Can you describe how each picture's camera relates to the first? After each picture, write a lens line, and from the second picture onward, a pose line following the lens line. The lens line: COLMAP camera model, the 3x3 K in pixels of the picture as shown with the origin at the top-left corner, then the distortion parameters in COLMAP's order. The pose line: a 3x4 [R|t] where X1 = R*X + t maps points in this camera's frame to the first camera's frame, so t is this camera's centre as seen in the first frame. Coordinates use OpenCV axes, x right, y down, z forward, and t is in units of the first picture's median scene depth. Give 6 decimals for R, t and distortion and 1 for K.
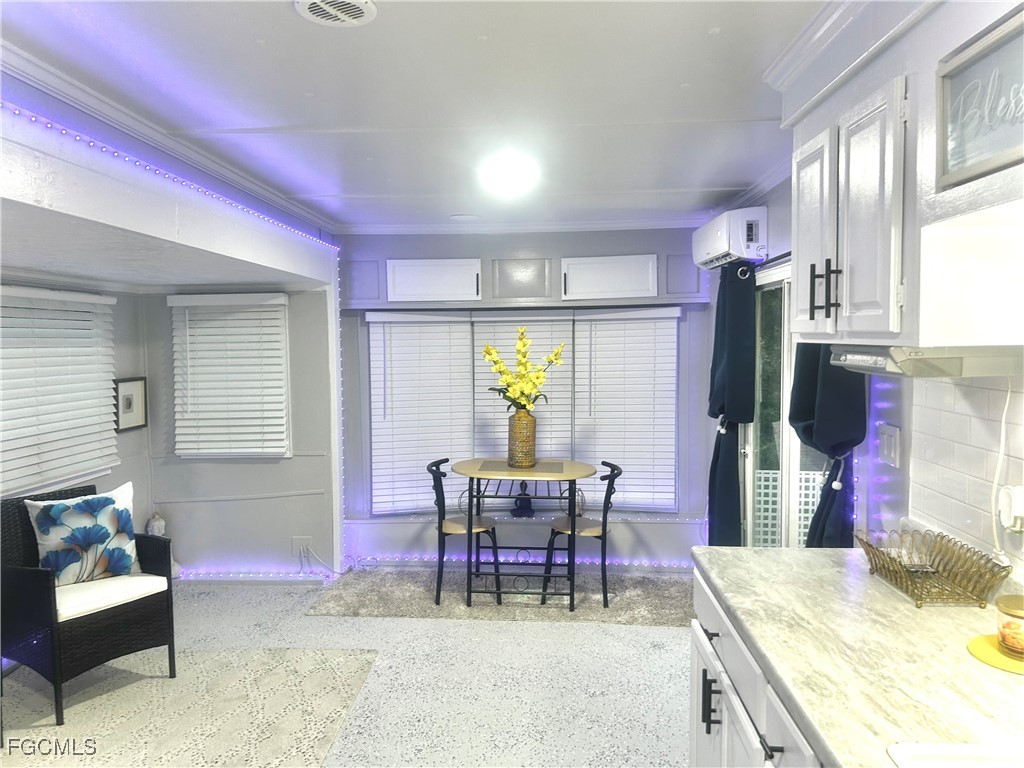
lens RADIAL K [[781.3, 0, 513.8], [0, 781.3, 382.4], [0, 0, 1]] dist [0.045577, -0.048349]
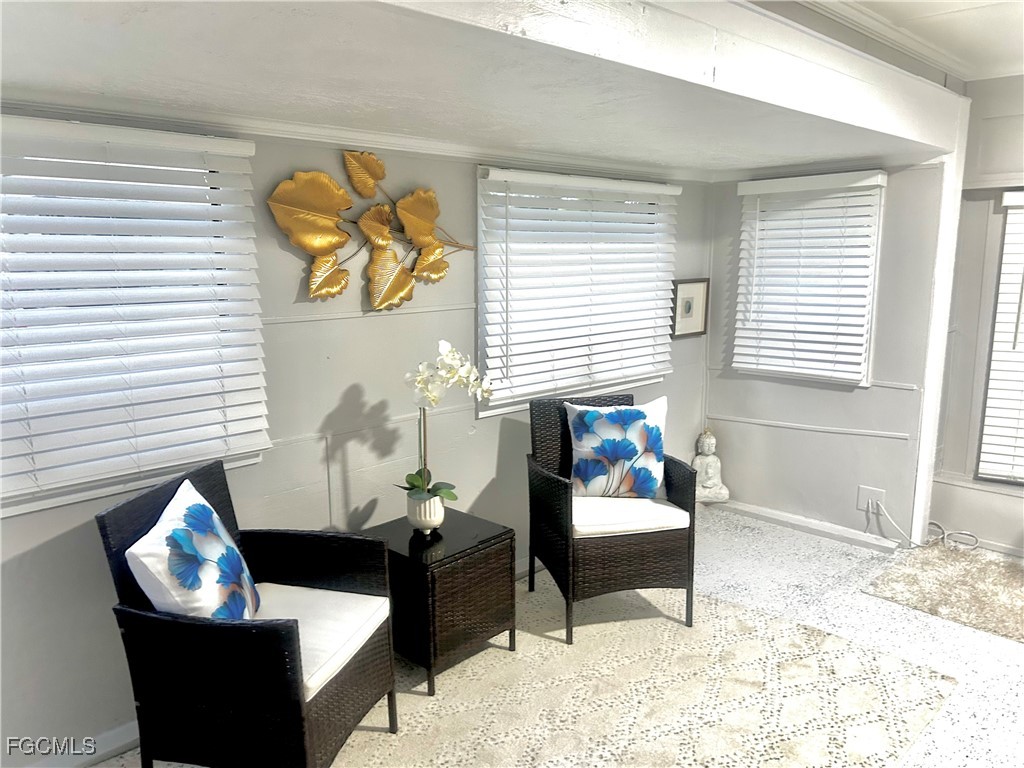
lens RADIAL K [[781.3, 0, 511.4], [0, 781.3, 399.4], [0, 0, 1]] dist [0.045577, -0.048349]
pose [[0.739425, 0.129309, -0.660703, -0.033823], [-0.038754, 0.987929, 0.149980, 0.004943], [0.672122, -0.085294, 0.735511, 0.229207]]
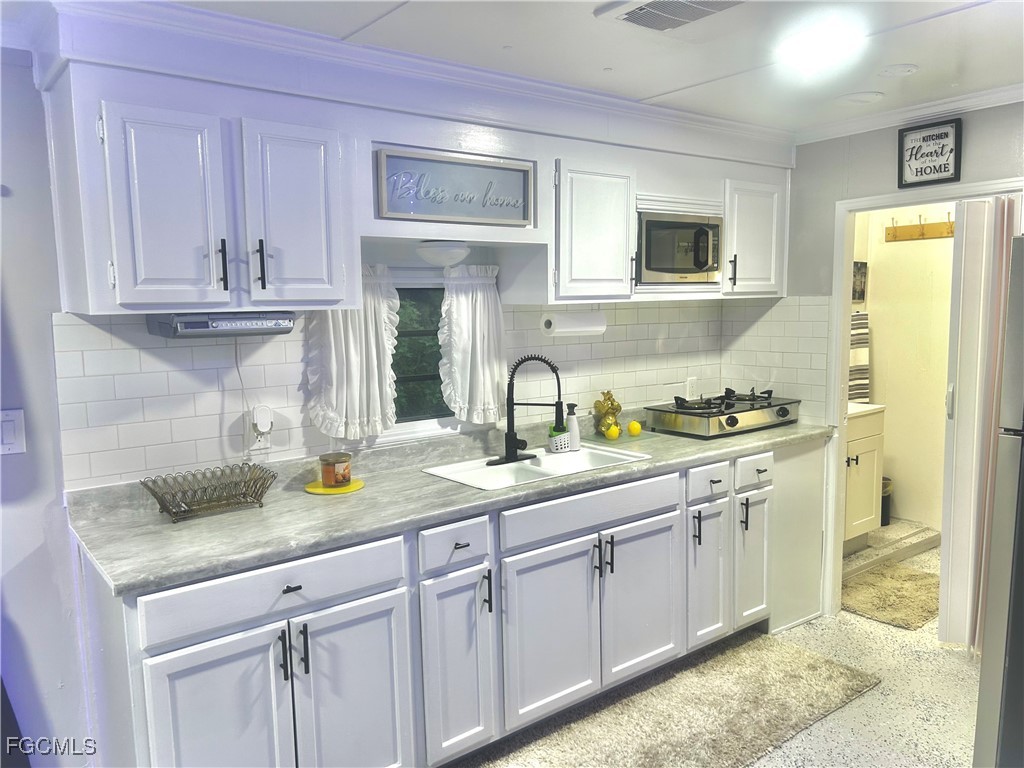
lens RADIAL K [[781.3, 0, 511.2], [0, 781.3, 384.2], [0, 0, 1]] dist [0.045577, -0.048349]
pose [[-0.654035, -0.066619, 0.753525, -0.394052], [0.067002, 0.987098, 0.145425, -0.045513], [-0.753491, 0.145601, -0.641133, 0.778524]]
